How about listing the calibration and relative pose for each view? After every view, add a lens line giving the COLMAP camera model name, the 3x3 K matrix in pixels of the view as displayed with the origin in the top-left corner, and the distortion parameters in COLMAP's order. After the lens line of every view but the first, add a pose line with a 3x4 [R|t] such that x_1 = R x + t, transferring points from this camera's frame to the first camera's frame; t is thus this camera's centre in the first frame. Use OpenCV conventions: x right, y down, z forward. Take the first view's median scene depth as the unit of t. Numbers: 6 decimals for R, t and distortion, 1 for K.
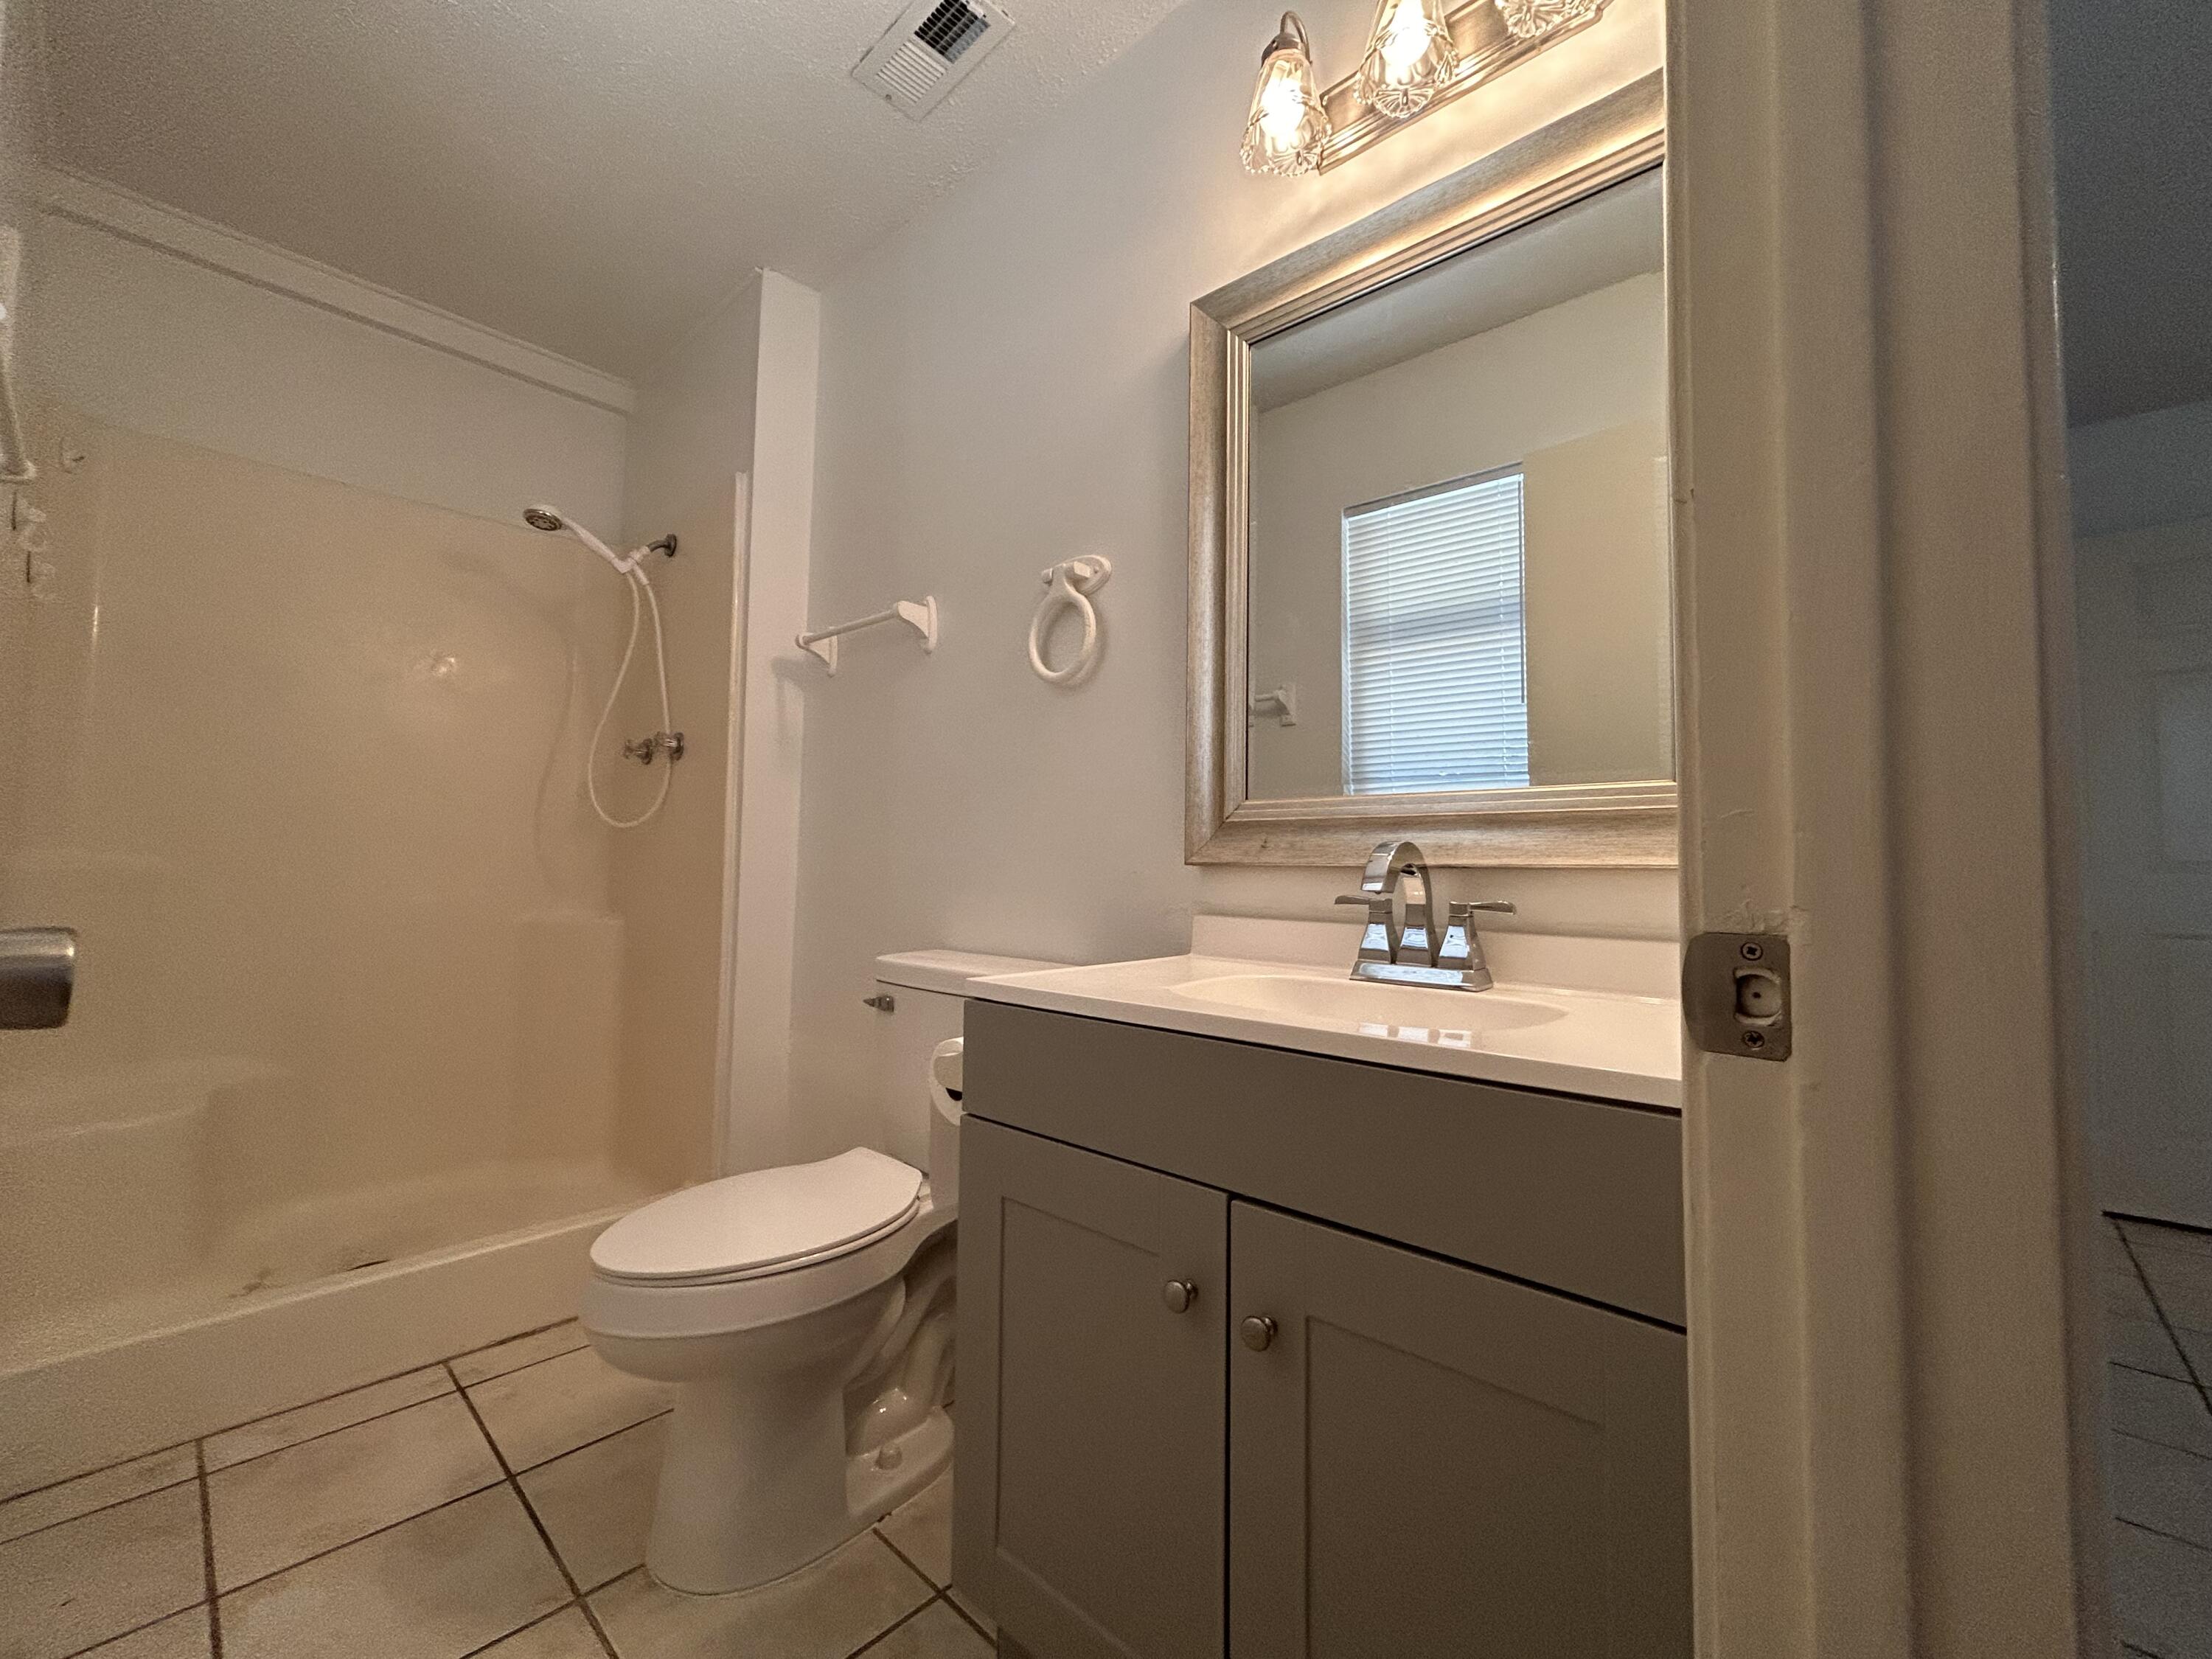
lens RADIAL K [[903.3, 0, 1108.3], [0, 903.3, 830.1], [0, 0, 1]] dist [0.000871, 0.000287]
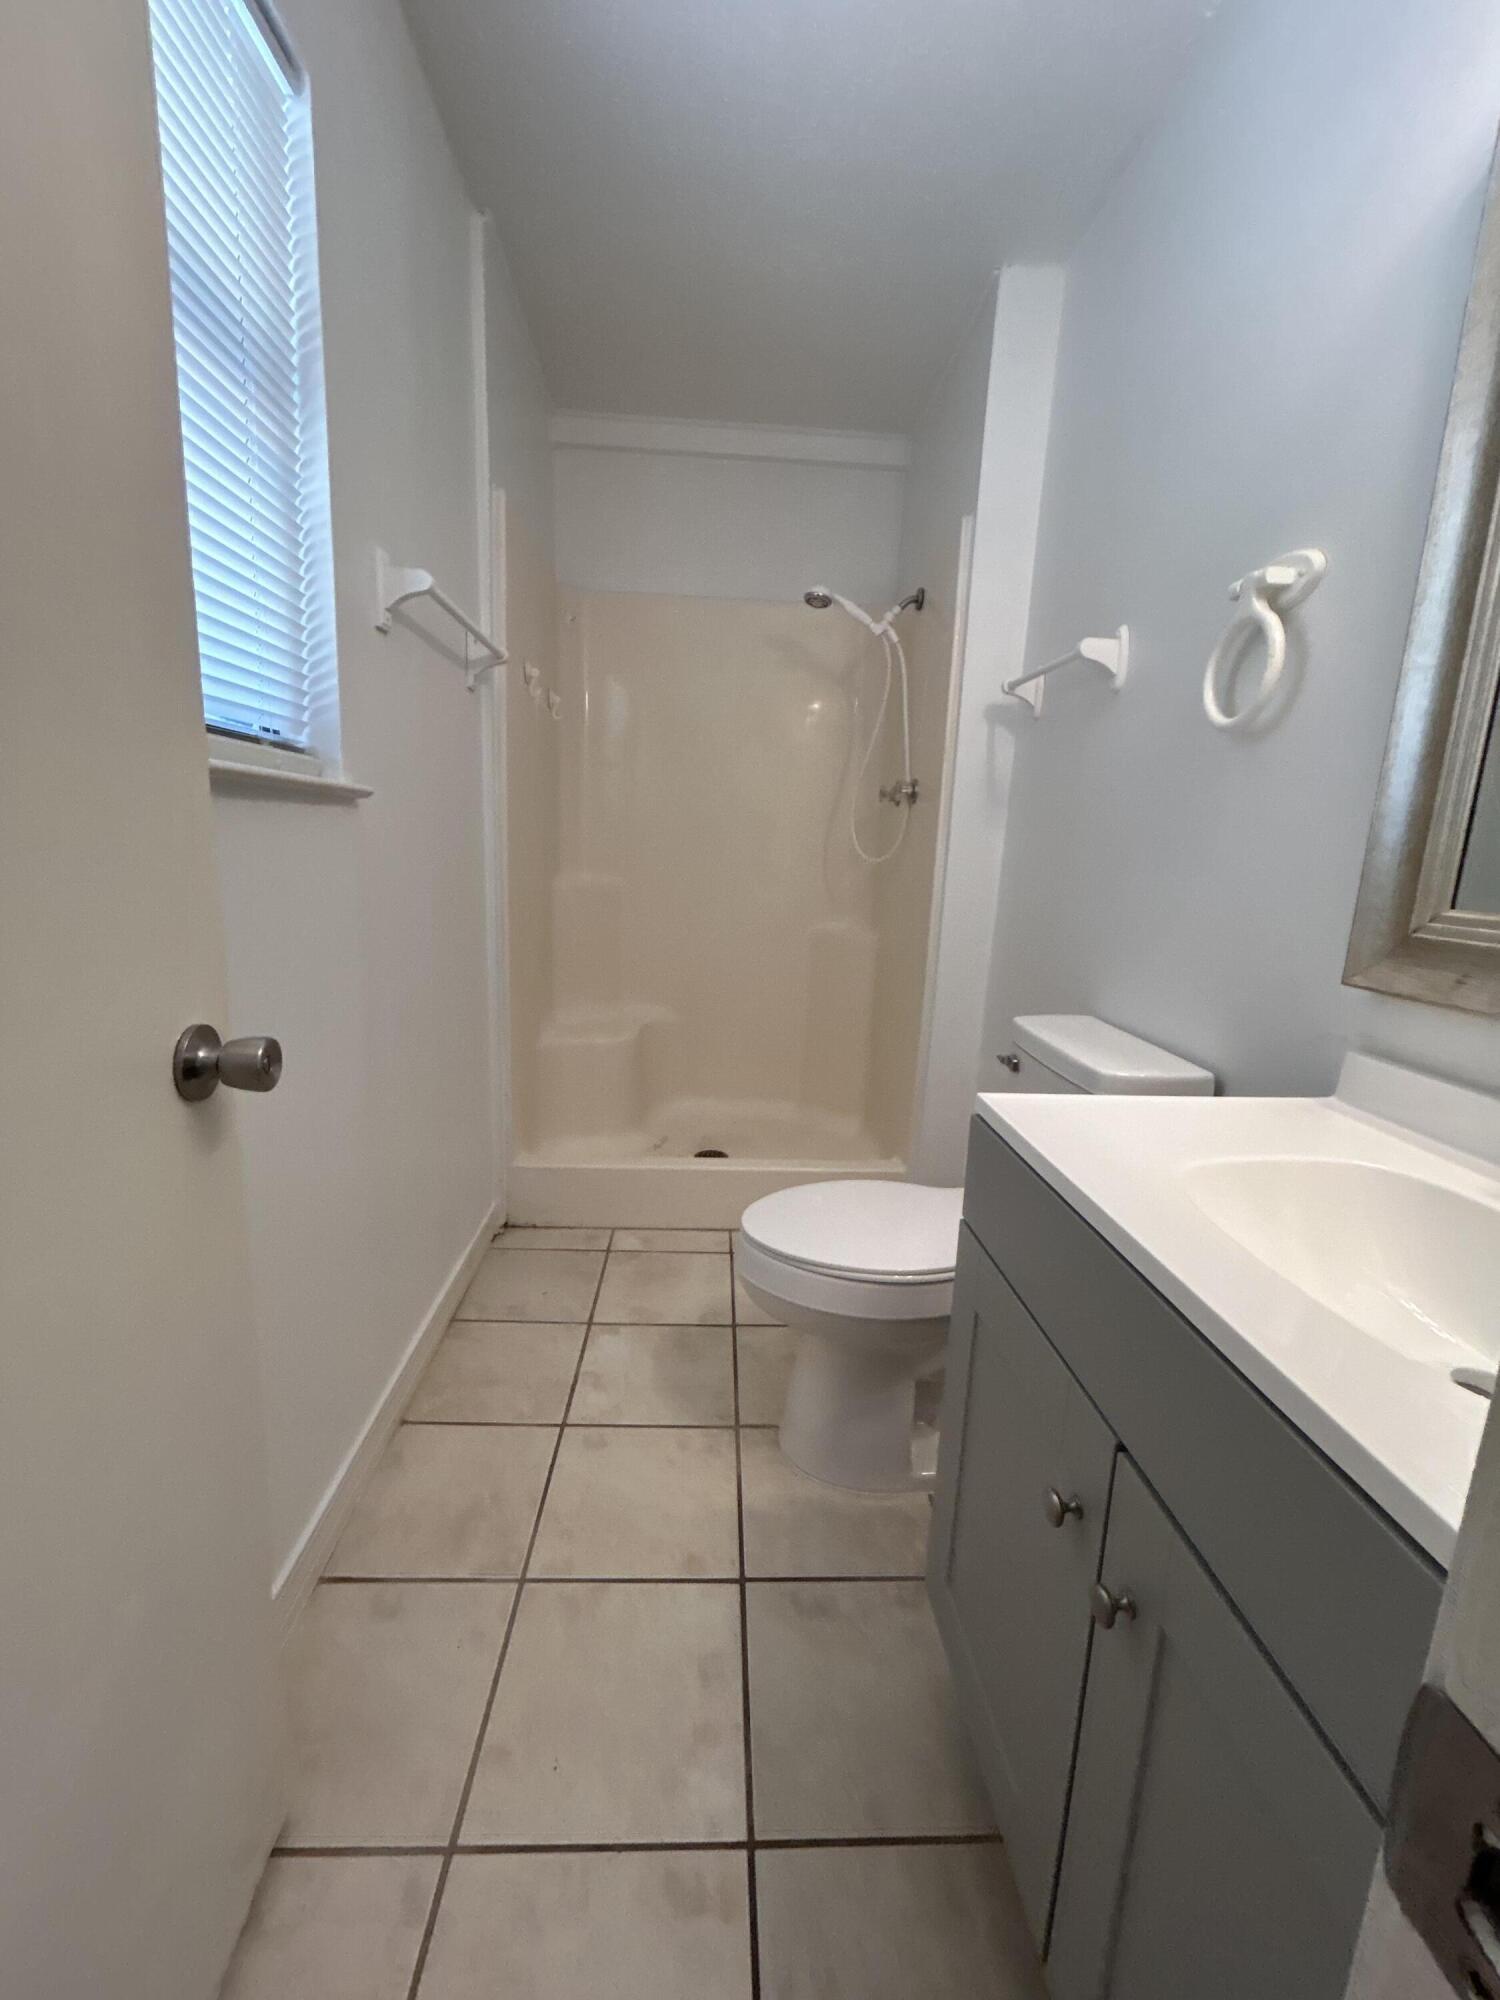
lens RADIAL K [[816.7, 0, 749.3], [0, 816.7, 1007.8], [0, 0, 1]] dist [0.000871, 0.000287]
pose [[0.719633, 0.154246, -0.677006, 0.142829], [-0.001326, 0.975317, 0.220803, -0.069206], [0.694354, -0.158000, 0.702075, 0.119383]]
